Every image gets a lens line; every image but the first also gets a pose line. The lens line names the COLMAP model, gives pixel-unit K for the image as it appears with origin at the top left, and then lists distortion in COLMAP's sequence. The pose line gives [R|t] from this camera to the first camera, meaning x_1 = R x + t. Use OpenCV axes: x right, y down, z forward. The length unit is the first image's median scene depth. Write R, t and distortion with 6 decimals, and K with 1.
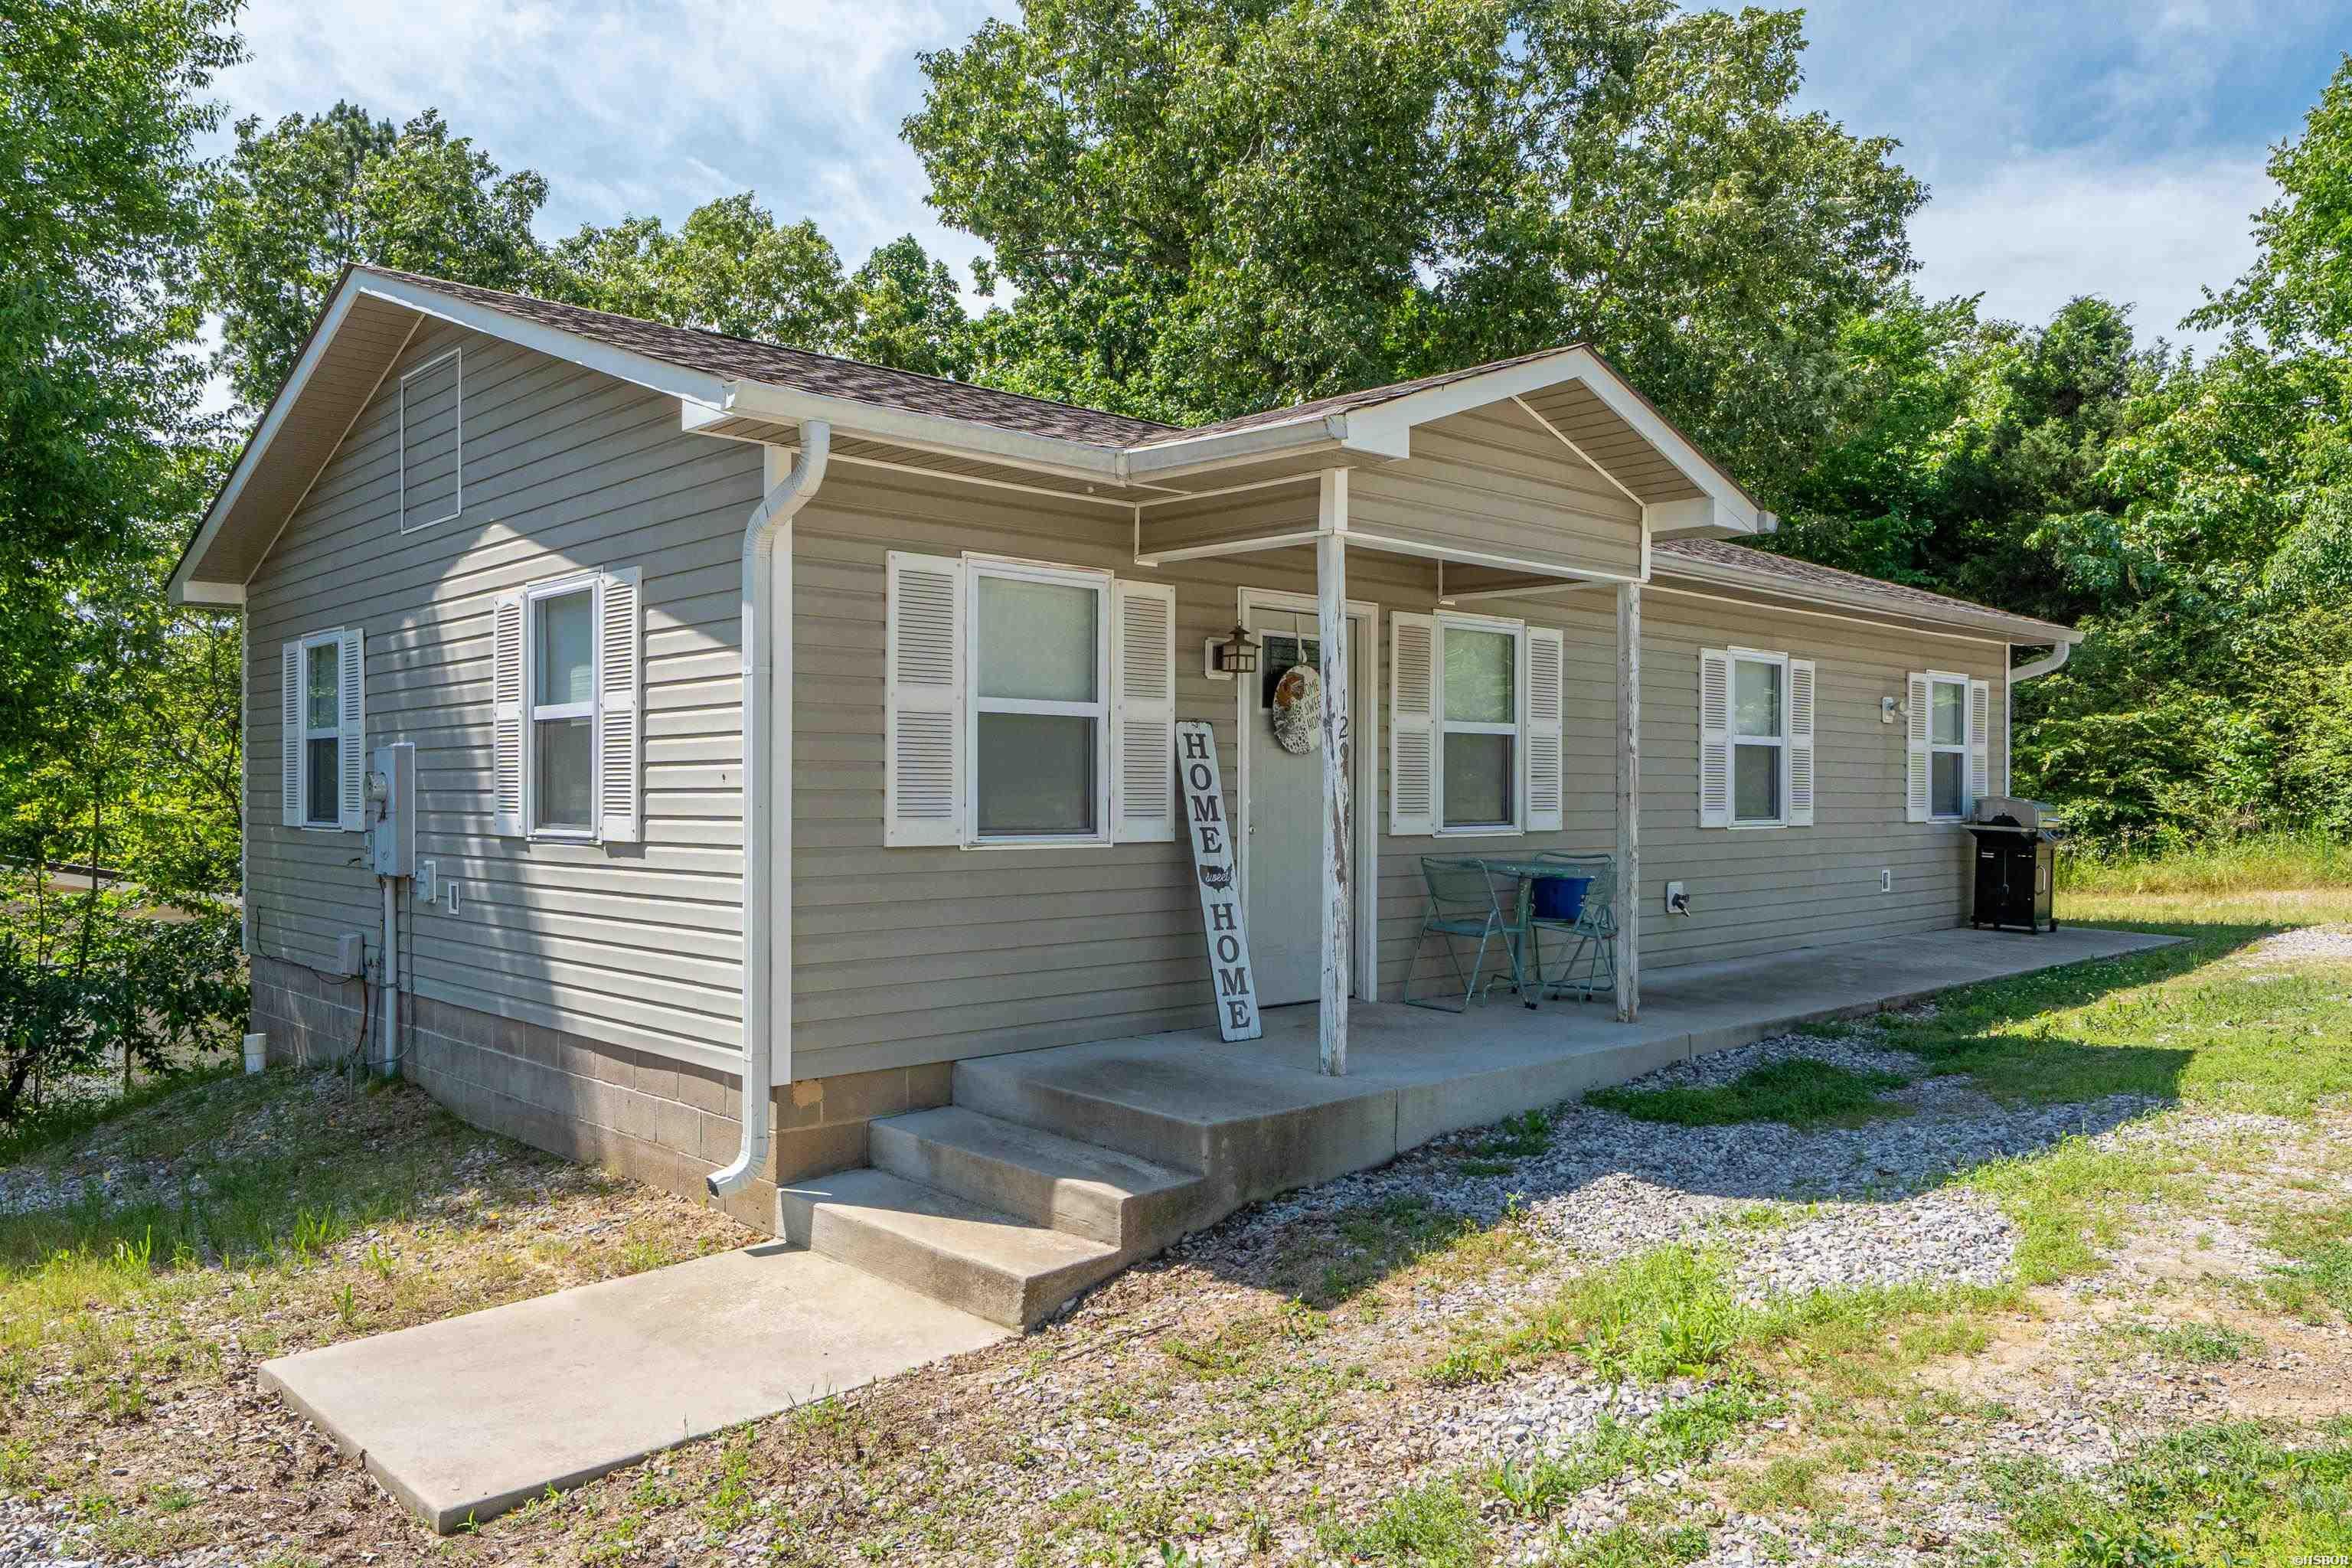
lens RADIAL K [[1748.0, 0, 1176.0], [0, 1748.0, 784.0], [0, 0, 1]] dist [-0.037159, -0.000780]
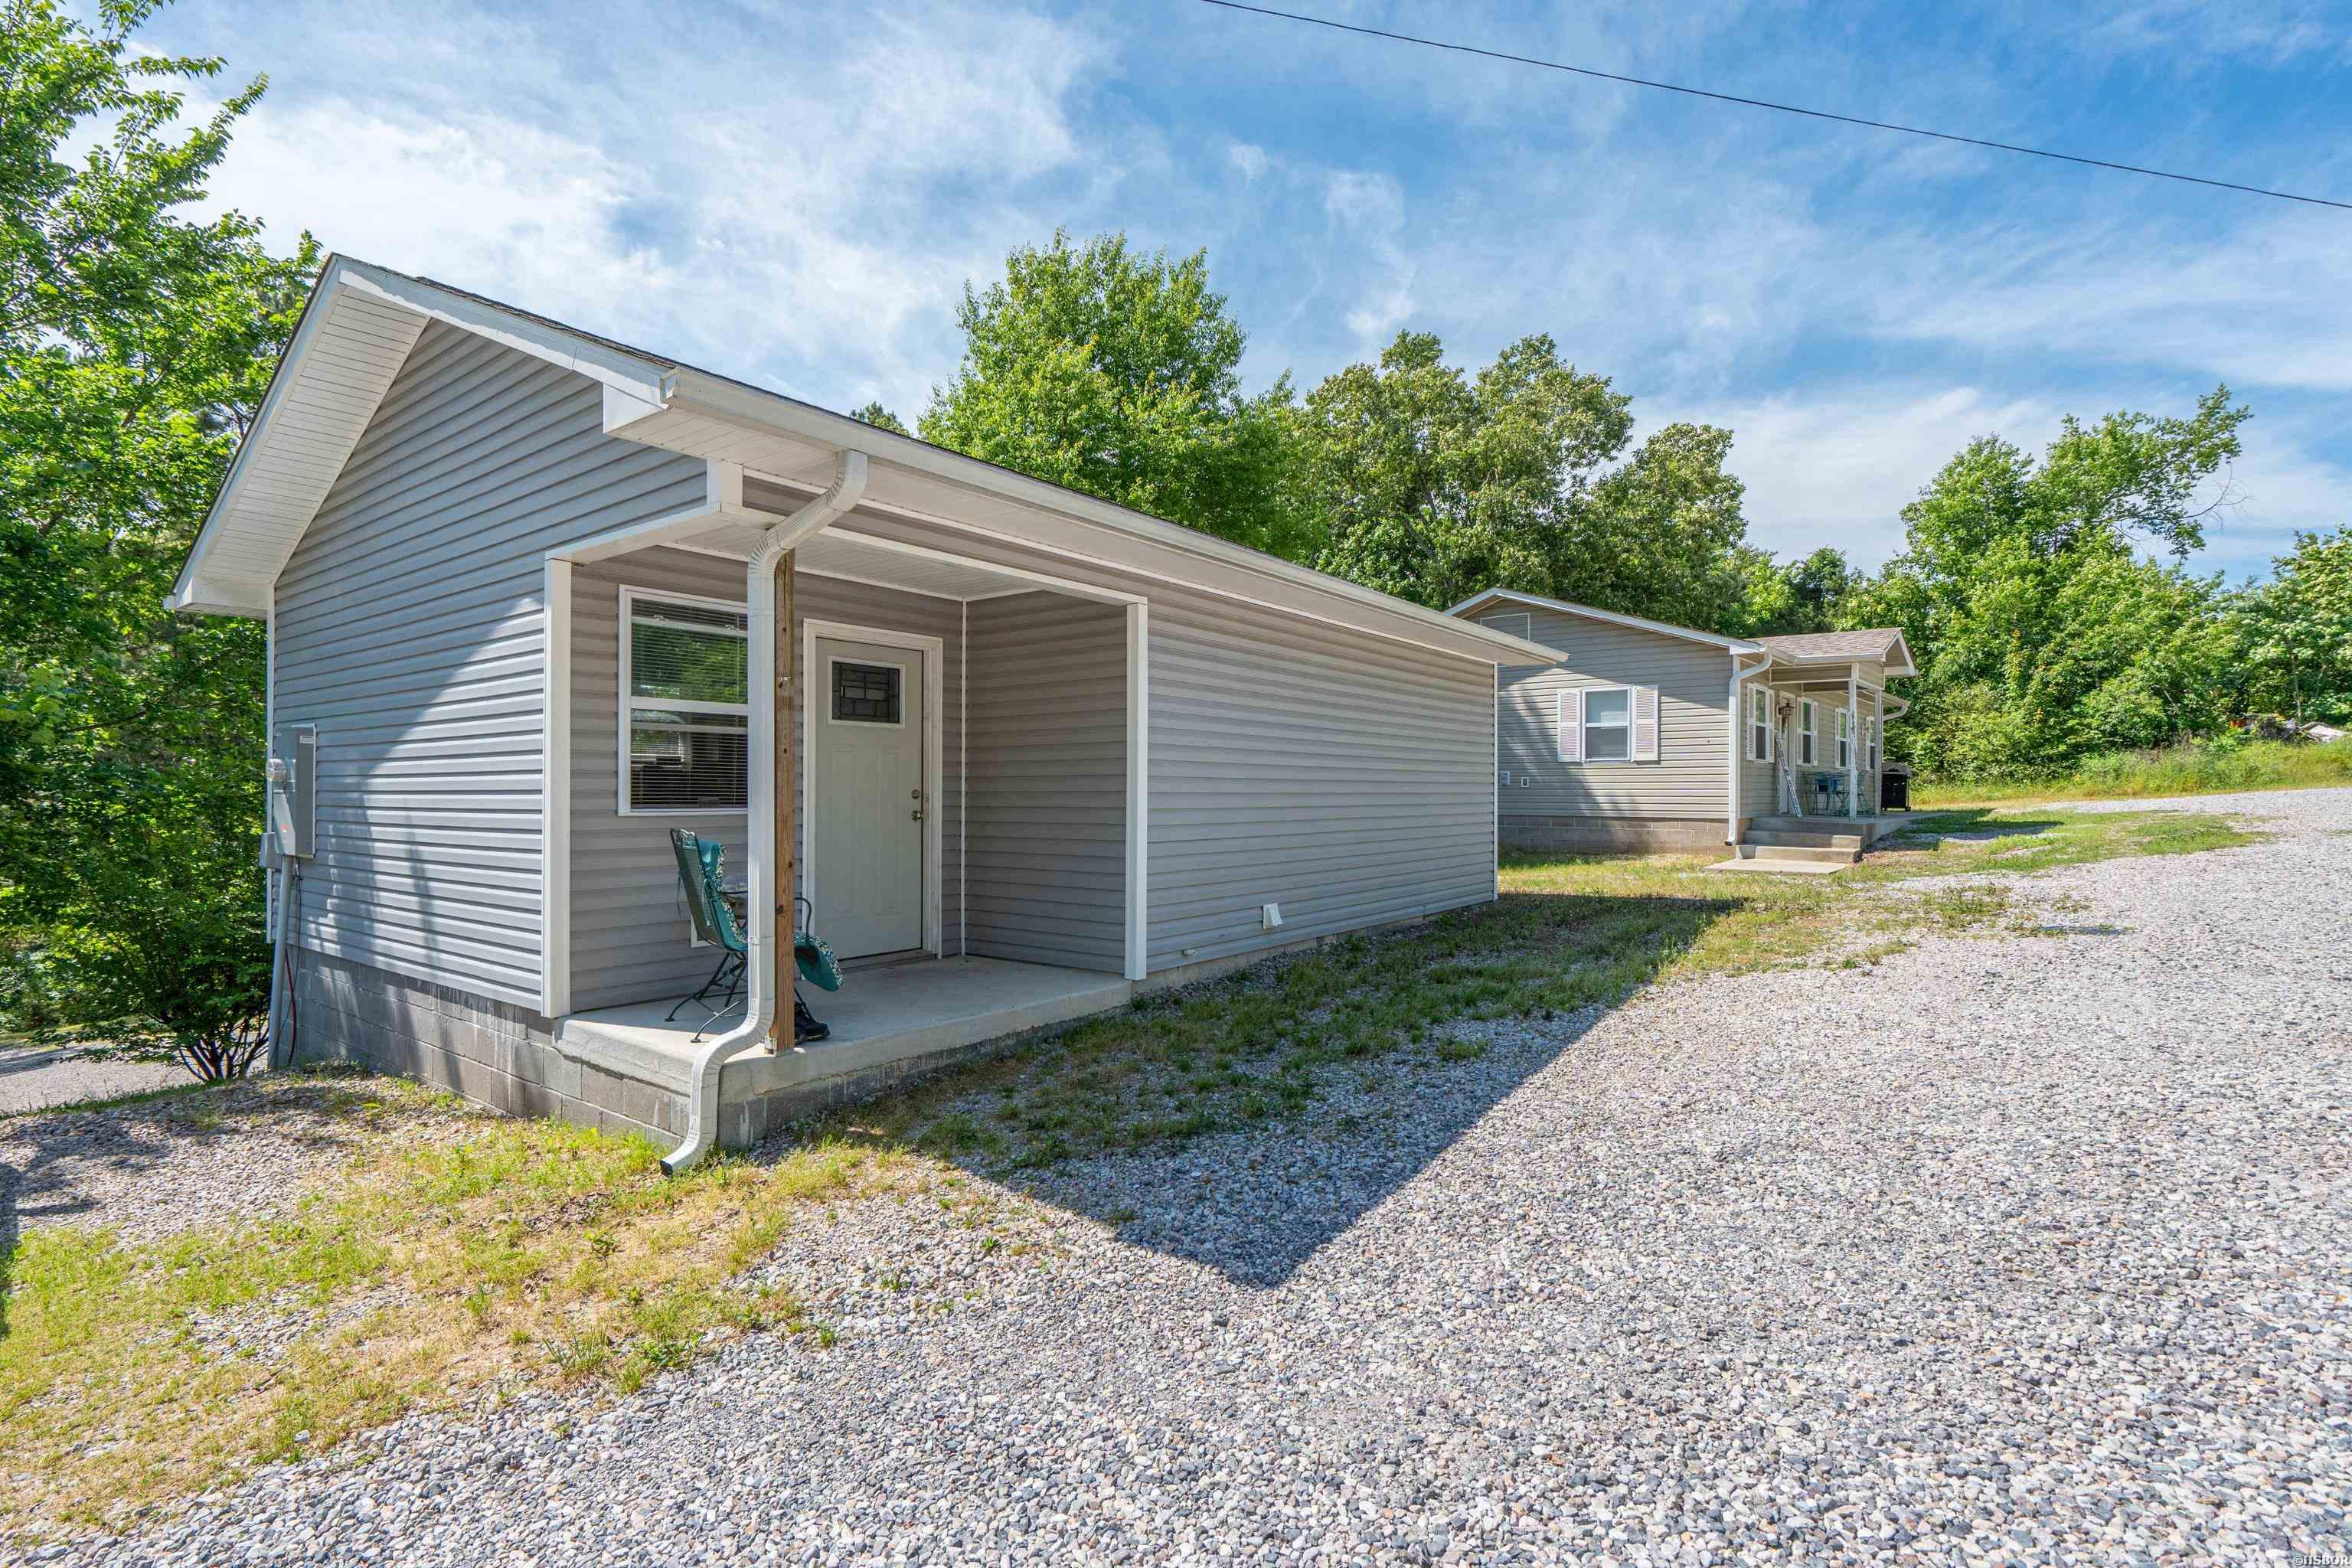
lens RADIAL K [[1085.2, 0, 1176.0], [0, 1085.2, 784.0], [0, 0, 1]] dist [0.011227, 0.000086]
pose [[0.996930, 0.004990, 0.078137, -0.483604], [-0.005205, 0.999983, 0.002546, 0.026973], [-0.078123, -0.002945, 0.996939, -0.393487]]
